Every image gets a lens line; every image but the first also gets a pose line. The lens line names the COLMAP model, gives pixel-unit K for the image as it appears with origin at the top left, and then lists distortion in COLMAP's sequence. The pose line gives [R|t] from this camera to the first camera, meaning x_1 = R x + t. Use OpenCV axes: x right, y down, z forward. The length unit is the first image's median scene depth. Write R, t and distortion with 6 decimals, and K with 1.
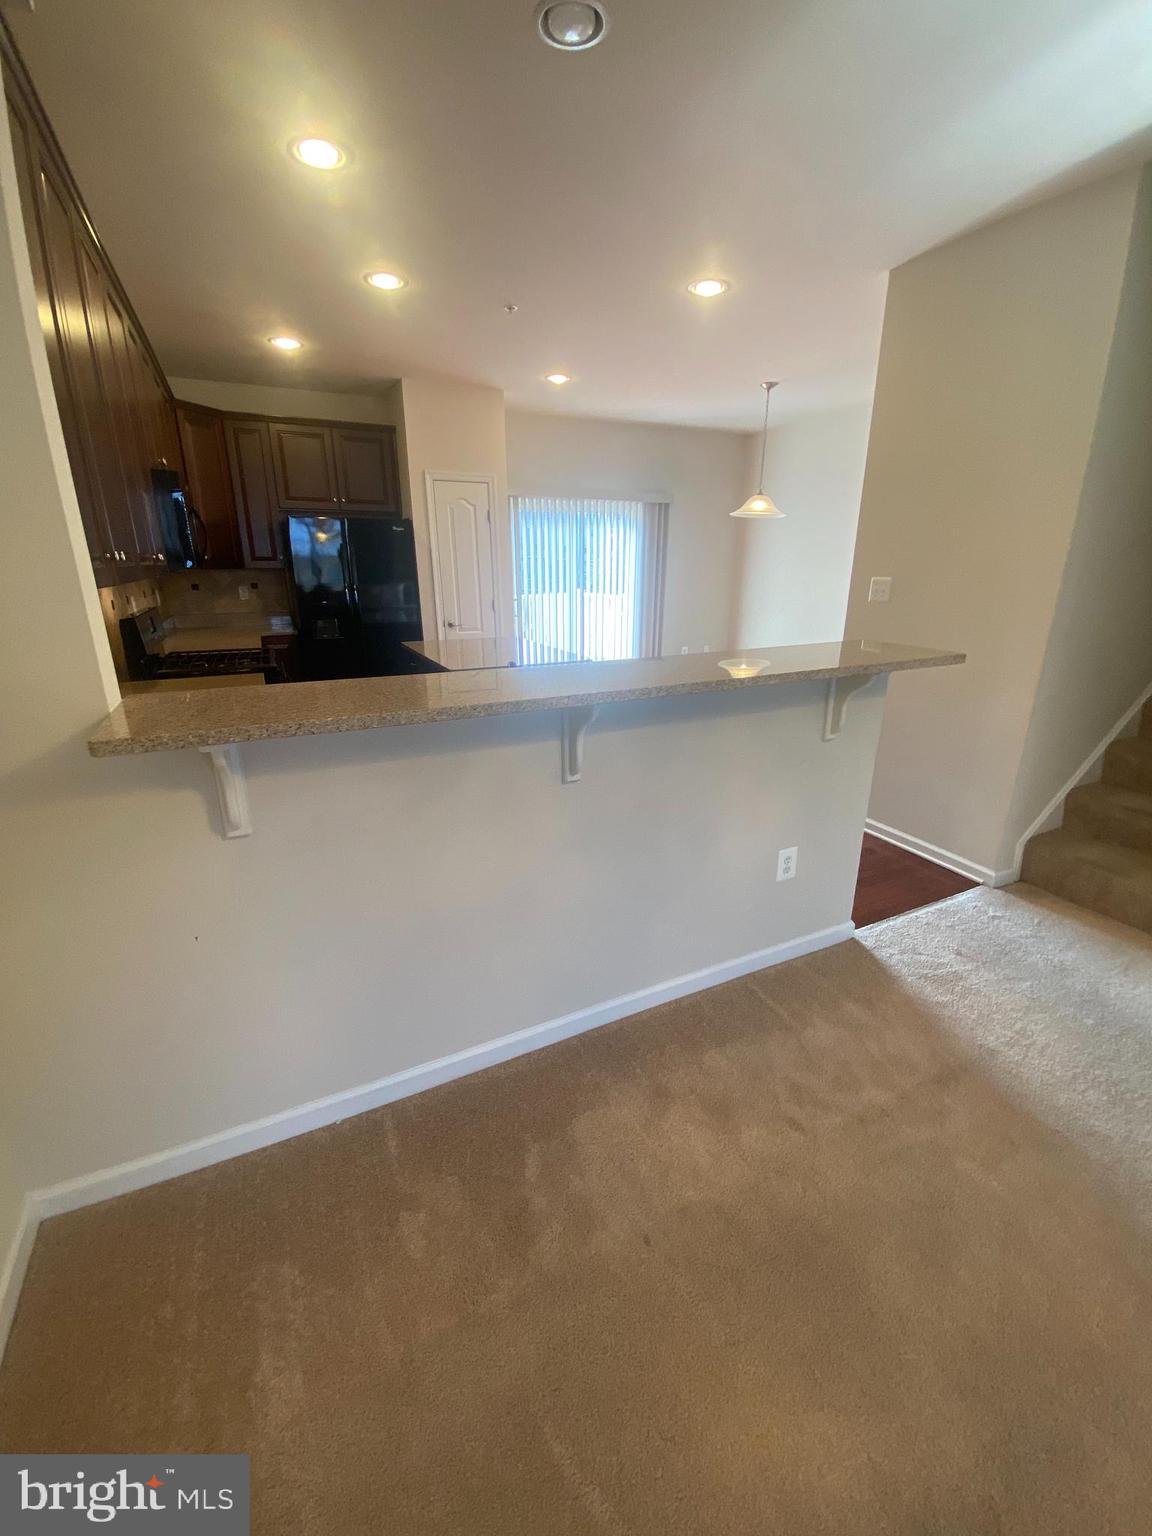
lens RADIAL K [[644.6, 0, 581.4], [0, 644.6, 768.3], [0, 0, 1]] dist [0.001172, 0.000299]
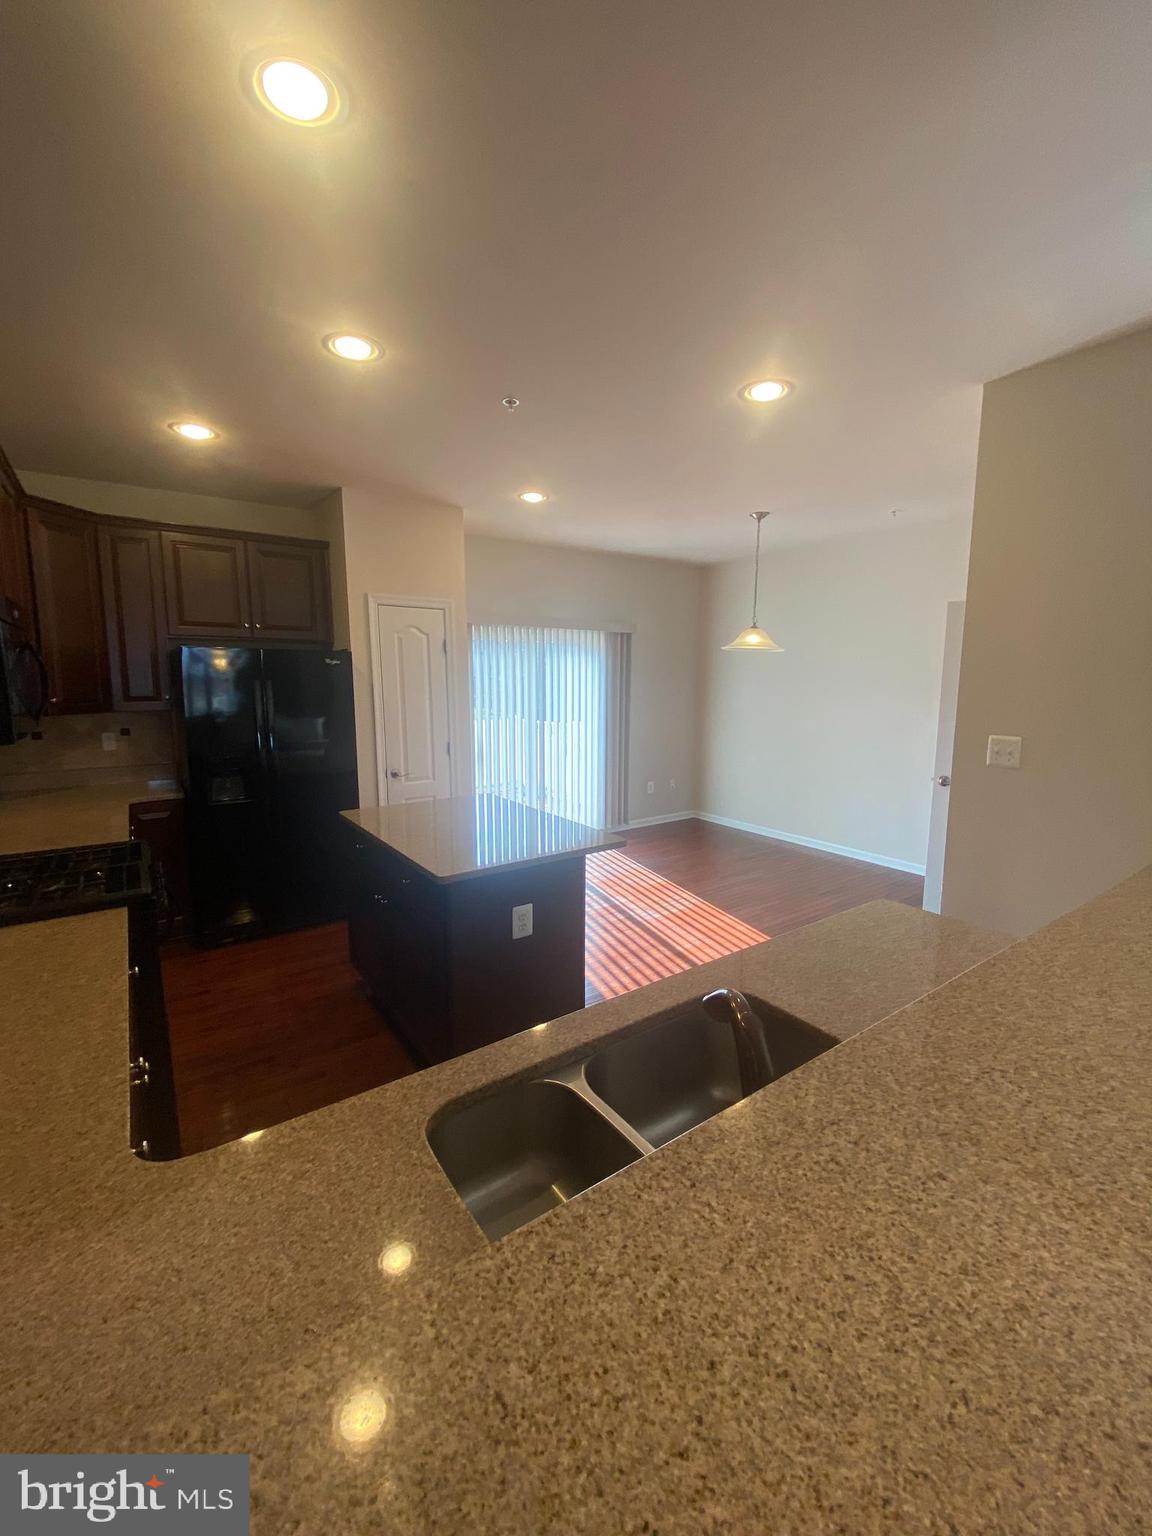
lens RADIAL K [[619.3, 0, 580.2], [0, 619.3, 763.2], [0, 0, 1]] dist [0.024379, -0.025175]
pose [[0.986100, -0.019938, 0.164950, -0.109530], [0.047768, 0.984880, -0.166520, -0.103946], [-0.159136, 0.172085, 0.972143, 0.224293]]
